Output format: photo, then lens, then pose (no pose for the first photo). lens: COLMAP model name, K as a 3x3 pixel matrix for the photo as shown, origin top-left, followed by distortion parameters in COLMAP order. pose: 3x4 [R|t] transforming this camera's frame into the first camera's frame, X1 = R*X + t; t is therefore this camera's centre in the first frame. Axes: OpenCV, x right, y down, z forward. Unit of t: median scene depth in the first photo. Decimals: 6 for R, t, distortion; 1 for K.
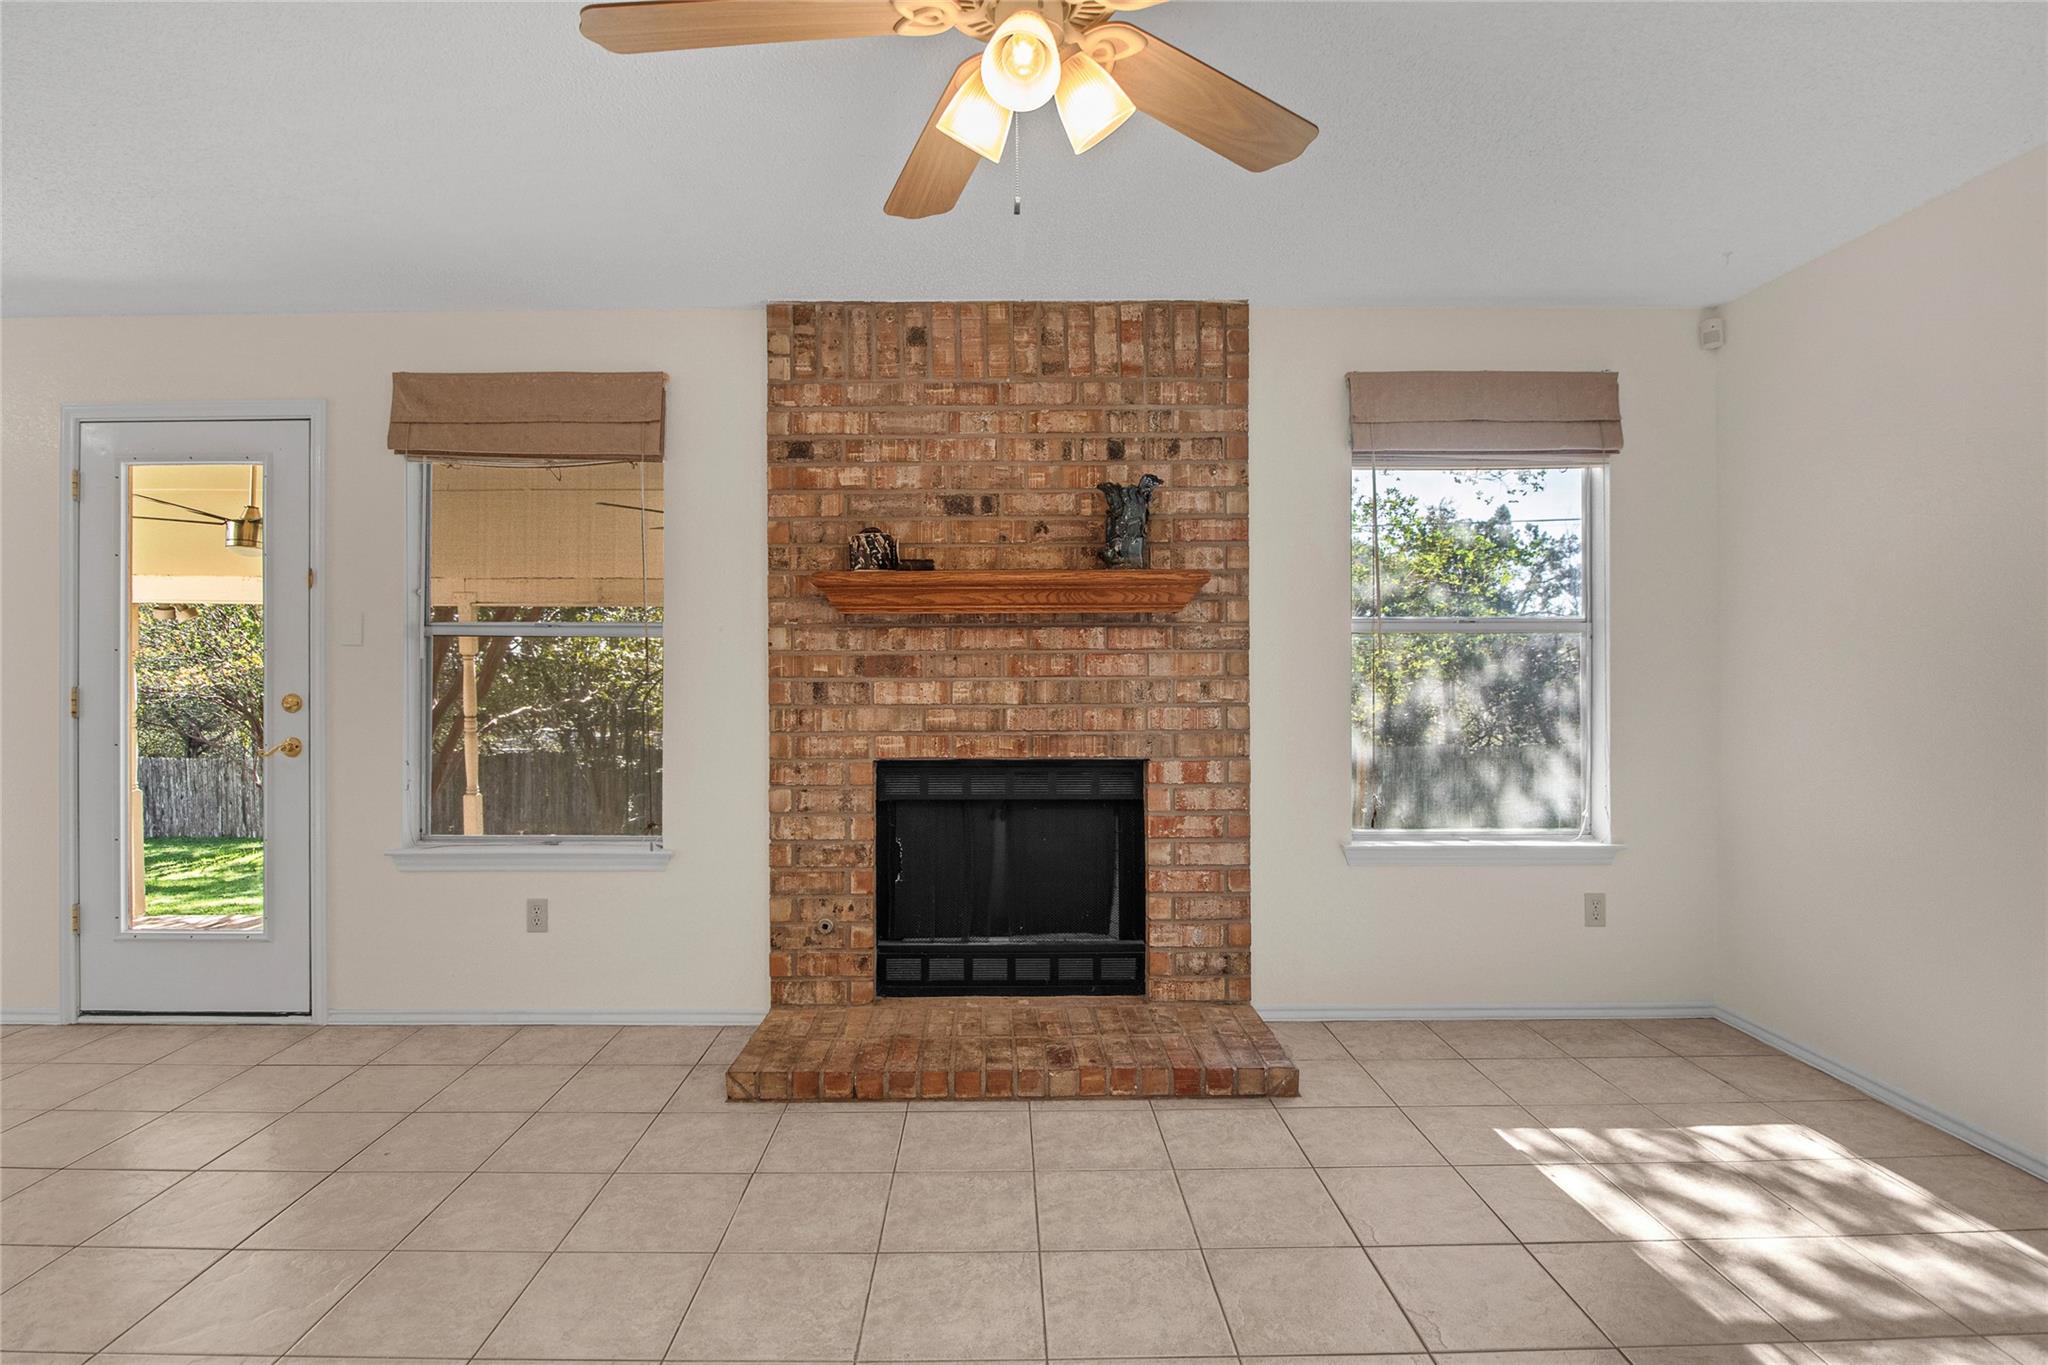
lens RADIAL K [[1016.4, 0, 990.0], [0, 1016.4, 678.4], [0, 0, 1]] dist [0.000220, 0.000028]
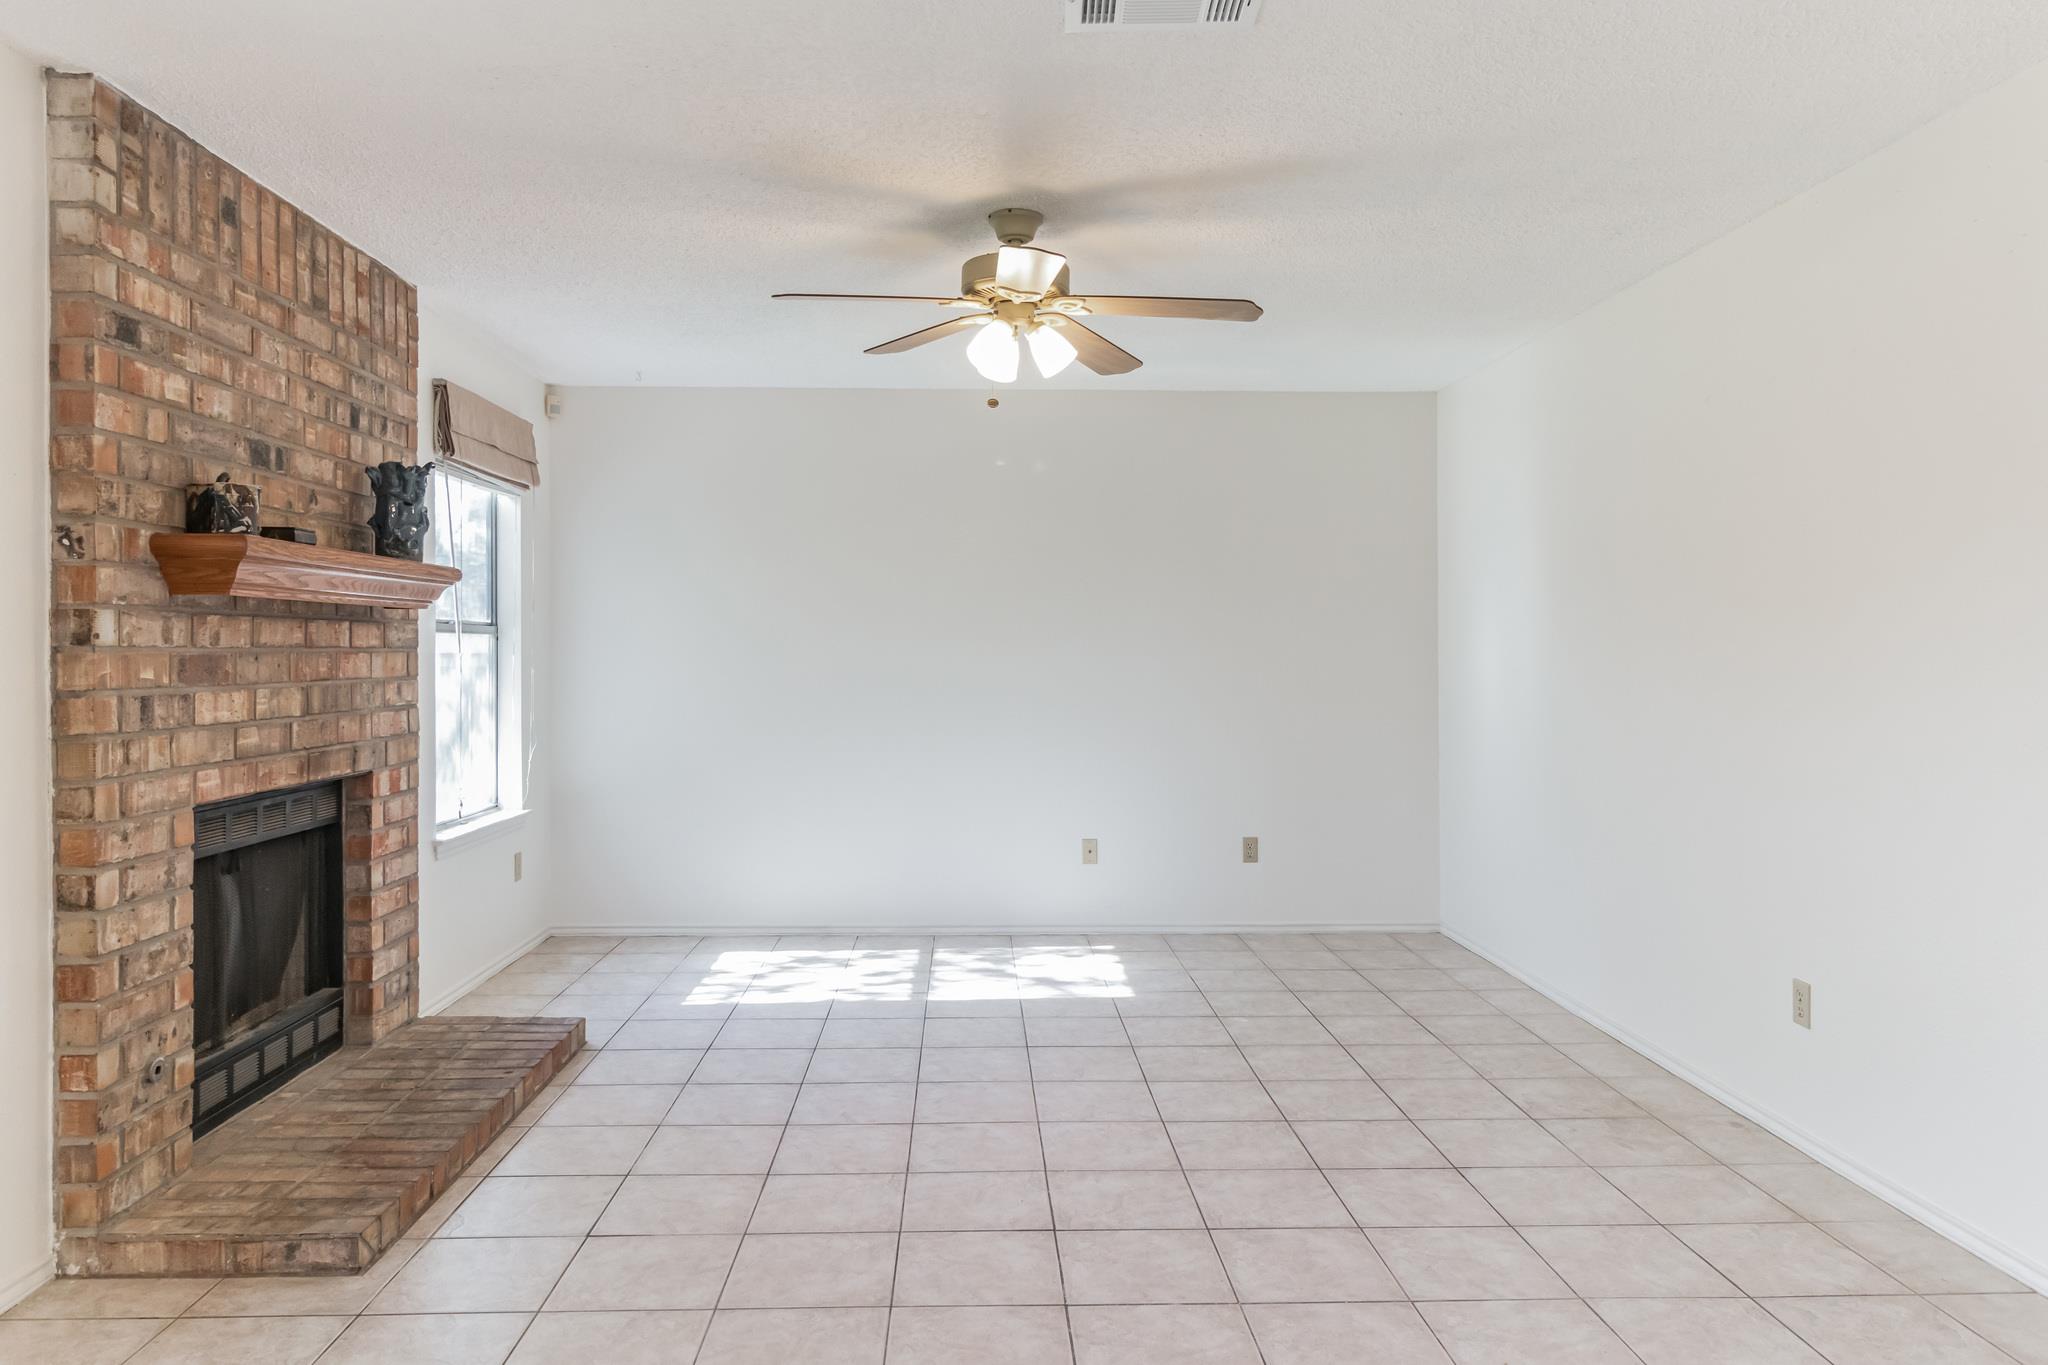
lens RADIAL K [[1345.5, 0, 1028.3], [0, 1345.5, 654.0], [0, 0, 1]] dist [0.000664, -0.000185]
pose [[-0.040292, 0.000766, 0.999188, -1.045733], [0.008299, 0.999965, -0.000432, -0.017779], [-0.999153, 0.008275, -0.040297, 0.473872]]
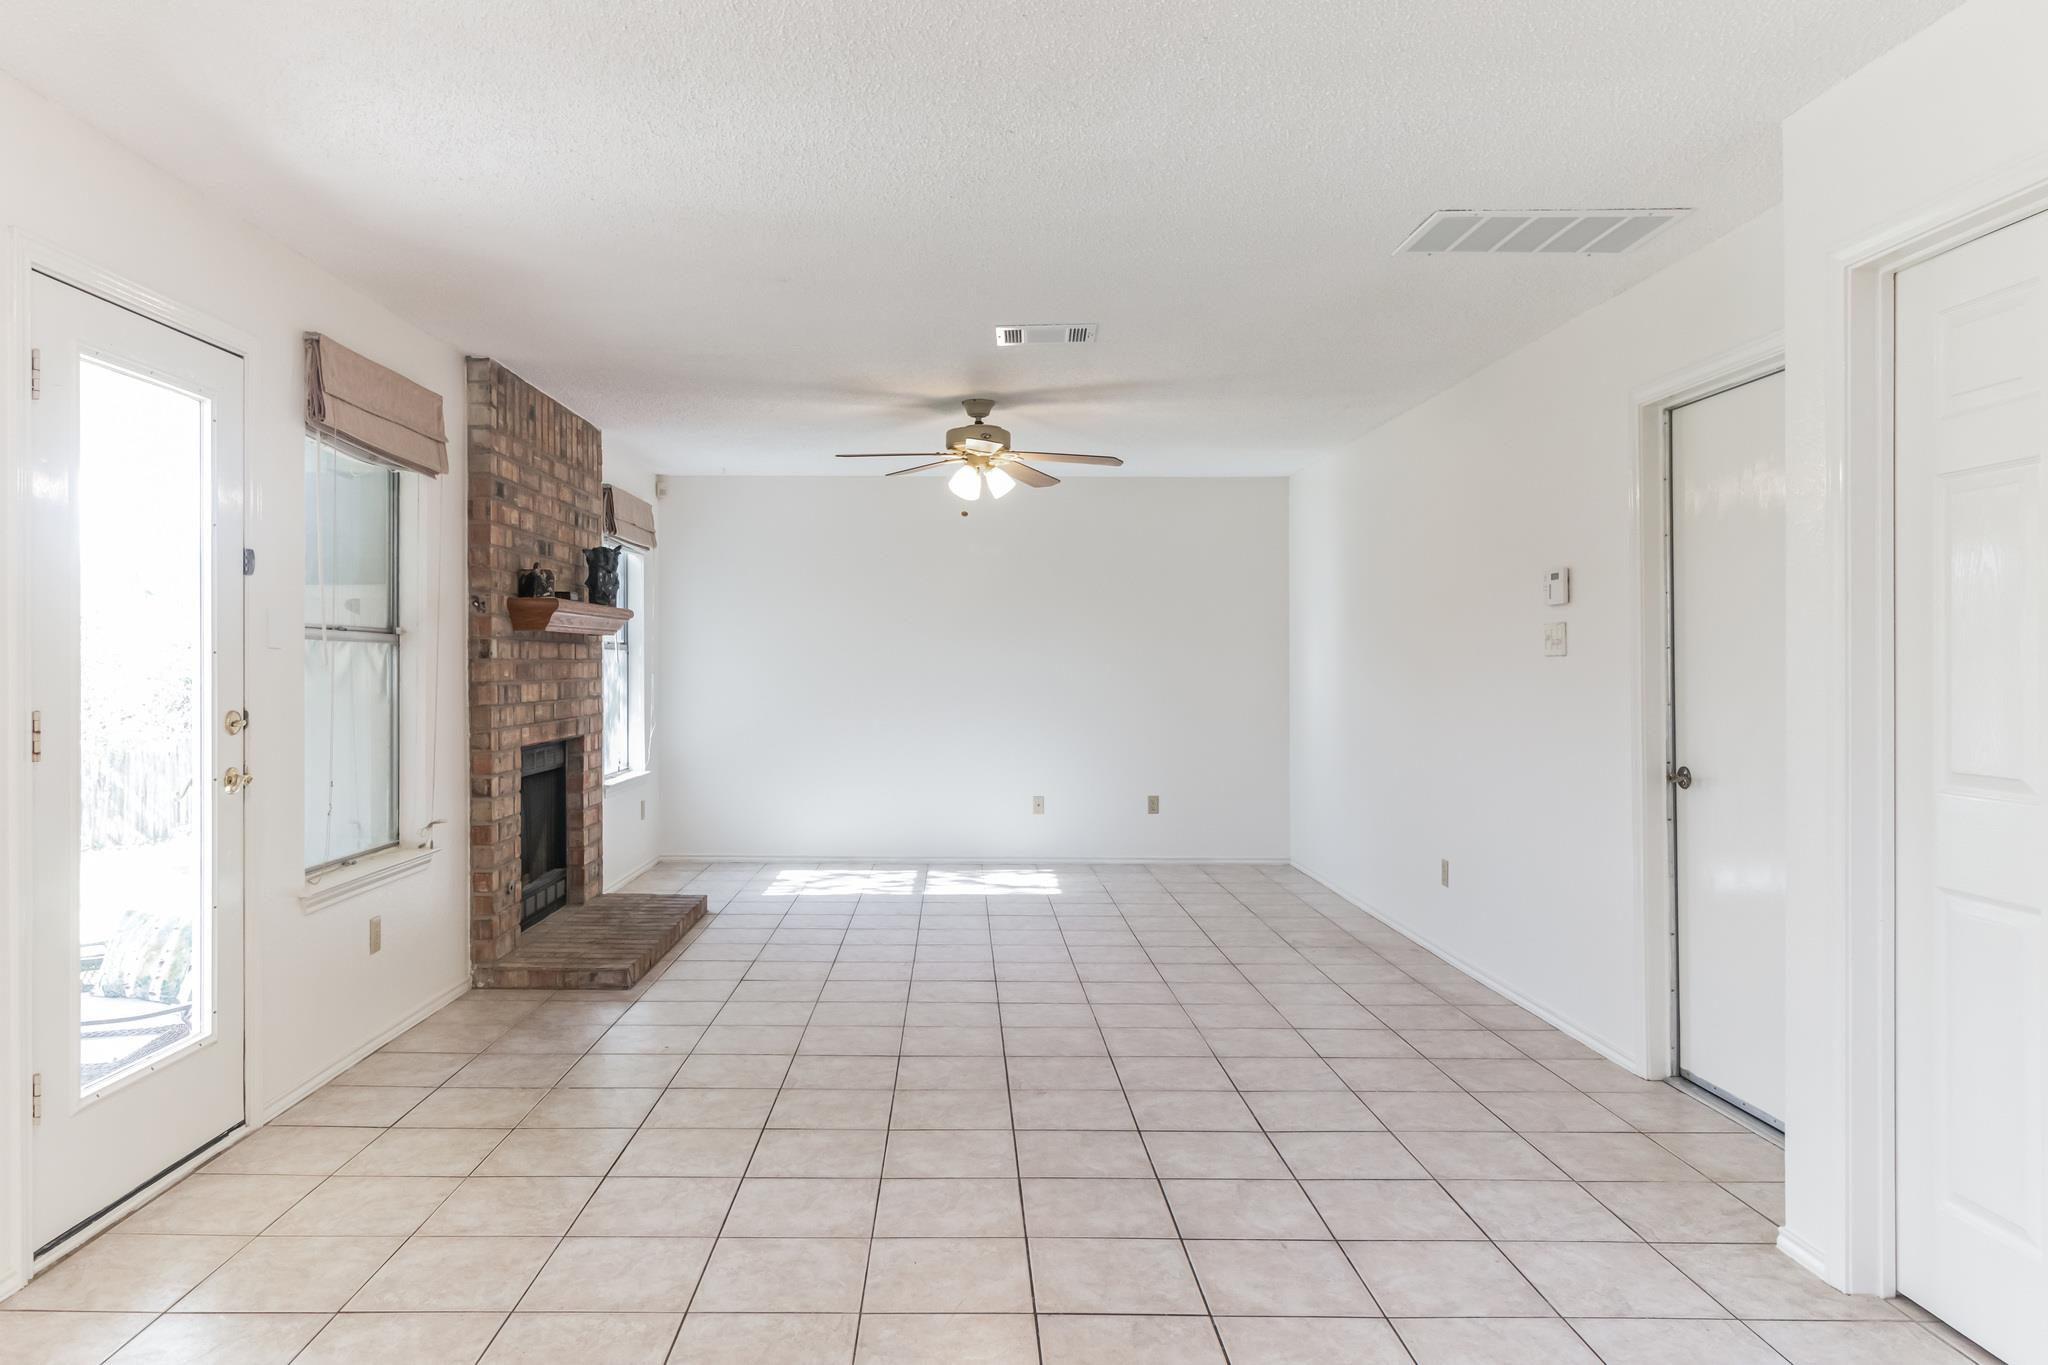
lens RADIAL K [[1329.0, 0, 966.3], [0, 1329.0, 677.1], [0, 0, 1]] dist [0.000186, -0.000014]
pose [[-0.001956, -0.007803, 0.999968, -1.737053], [0.006823, 0.999946, 0.007817, -0.014588], [-0.999975, 0.006838, -0.001902, 0.460085]]
